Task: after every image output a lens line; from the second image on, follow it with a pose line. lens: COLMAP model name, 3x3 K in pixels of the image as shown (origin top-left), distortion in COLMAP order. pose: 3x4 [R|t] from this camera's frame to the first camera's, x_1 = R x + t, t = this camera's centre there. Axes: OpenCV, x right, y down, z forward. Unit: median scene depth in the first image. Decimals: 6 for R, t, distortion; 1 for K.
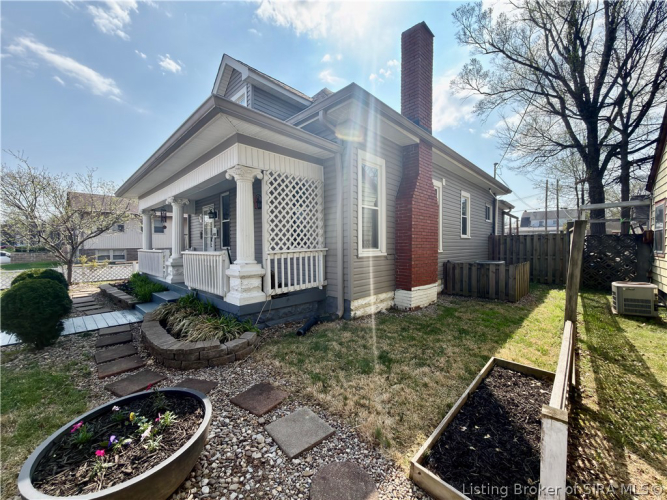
lens RADIAL K [[265.5, 0, 331.3], [0, 265.5, 249.1], [0, 0, 1]] dist [-0.000094, -0.000268]
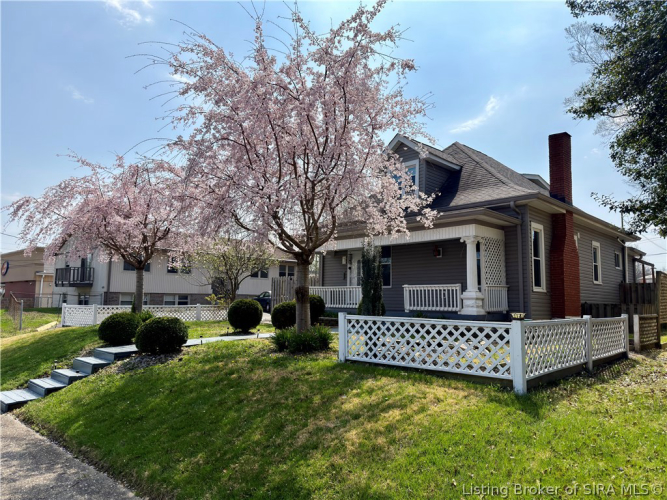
lens RADIAL K [[471.1, 0, 330.4], [0, 471.1, 259.6], [0, 0, 1]] dist [0.011368, -0.002326]
pose [[0.999779, 0.014657, -0.015062, -1.174130], [-0.016265, 0.993479, -0.112846, 0.202611], [0.013310, 0.113066, 0.993498, -1.987194]]
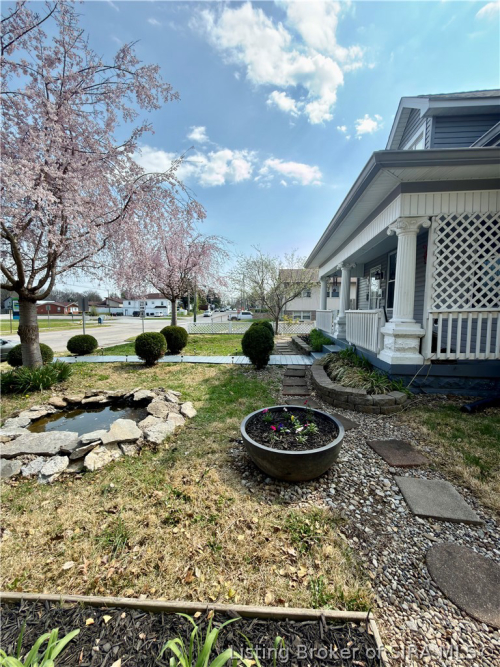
lens RADIAL K [[265.5, 0, 247.1], [0, 265.5, 332.8], [0, 0, 1]] dist [-0.000094, -0.000268]
pose [[0.618778, 0.080160, -0.781465, 0.080704], [-0.026300, 0.996336, 0.081376, 0.029134], [0.785126, -0.029801, 0.618619, -0.028502]]
